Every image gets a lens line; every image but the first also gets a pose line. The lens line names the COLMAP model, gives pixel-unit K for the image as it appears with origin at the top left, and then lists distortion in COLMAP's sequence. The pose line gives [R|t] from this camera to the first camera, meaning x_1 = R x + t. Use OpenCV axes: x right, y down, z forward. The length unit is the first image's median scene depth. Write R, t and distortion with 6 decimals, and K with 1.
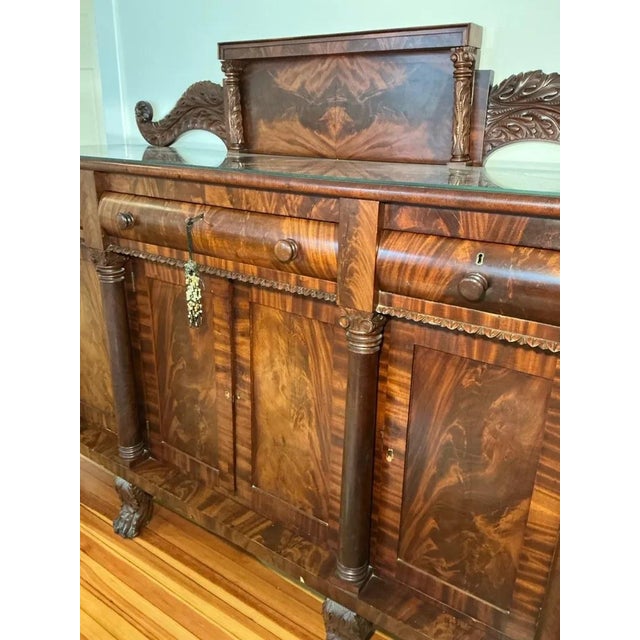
lens RADIAL K [[543.9, 0, 317.3], [0, 543.9, 317.3], [0, 0, 1]] dist [0.052891, -0.101521]
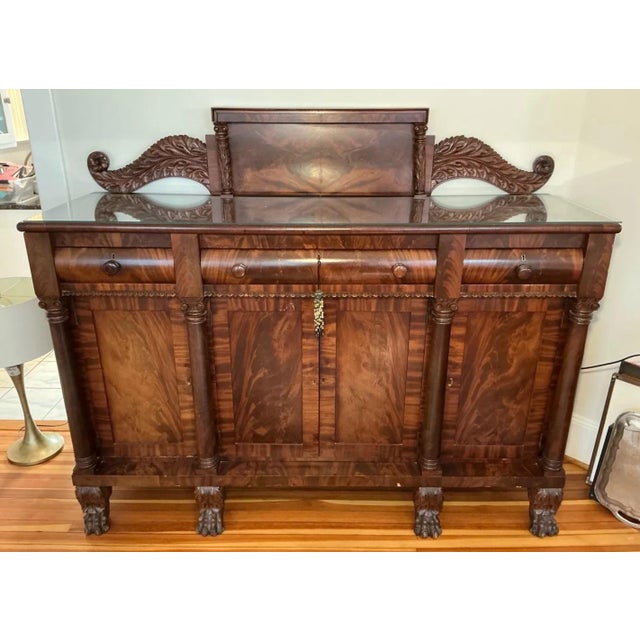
lens RADIAL K [[543.9, 0, 319.8], [0, 543.9, 313.4], [0, 0, 1]] dist [0.052891, -0.101521]
pose [[0.820352, -0.223818, 0.526239, -0.809087], [0.203652, 0.974237, 0.096886, -0.149896], [-0.534367, 0.027689, 0.844799, -0.140157]]
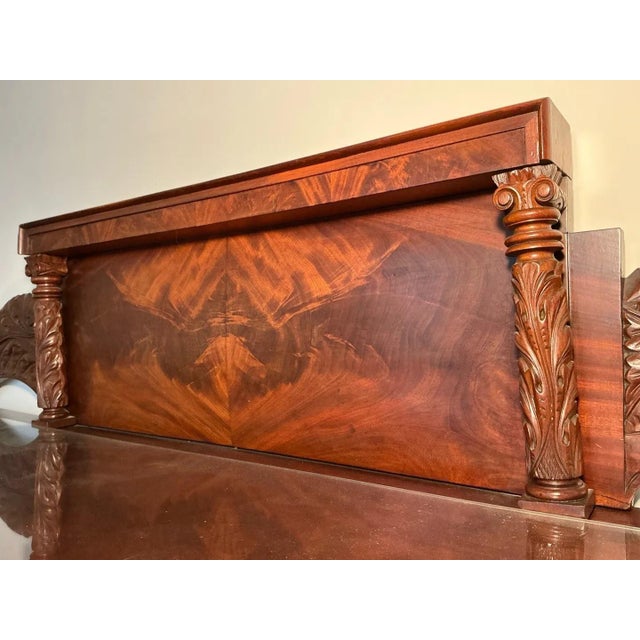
lens RADIAL K [[543.9, 0, 307.0], [0, 543.9, 313.9], [0, 0, 1]] dist [0.052891, -0.101521]
pose [[0.999616, -0.021685, -0.017264, 0.114095], [0.013465, 0.924322, -0.381377, -0.244269], [0.024227, 0.380998, 0.924258, 0.618131]]
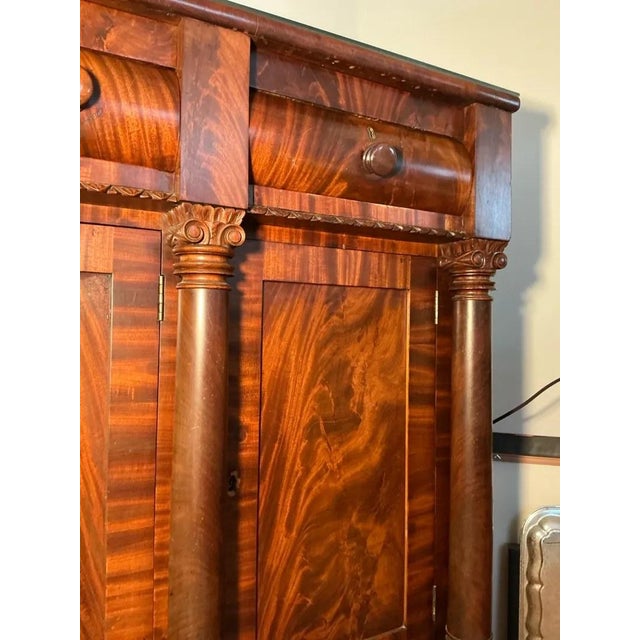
lens RADIAL K [[543.9, 0, 322.0], [0, 543.9, 317.3], [0, 0, 1]] dist [0.052891, -0.101521]
pose [[0.412660, -0.000065, 0.910885, -0.304289], [0.296039, 0.945723, -0.134048, 0.152594], [-0.861436, 0.324974, 0.390281, 0.501218]]
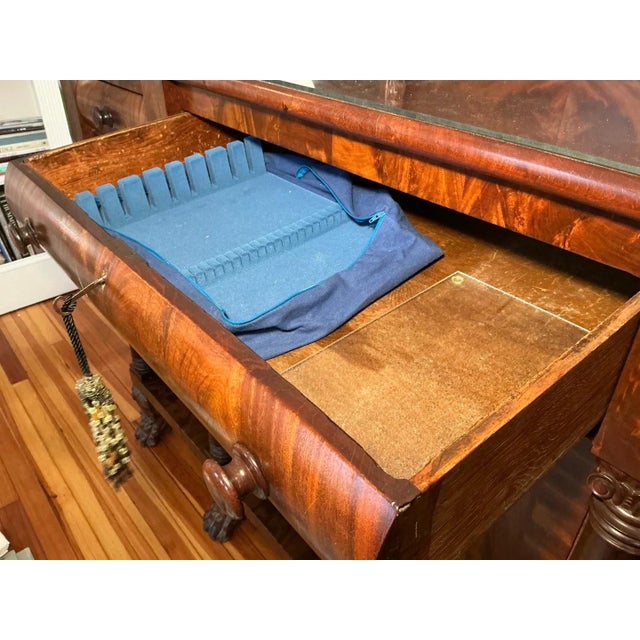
lens RADIAL K [[543.9, 0, 319.6], [0, 543.9, 318.7], [0, 0, 1]] dist [0.052891, -0.101521]
pose [[0.966052, 0.129813, -0.223367, -0.066642], [-0.075125, 0.968386, 0.237877, -0.156466], [0.247185, -0.213021, 0.945263, 0.392416]]
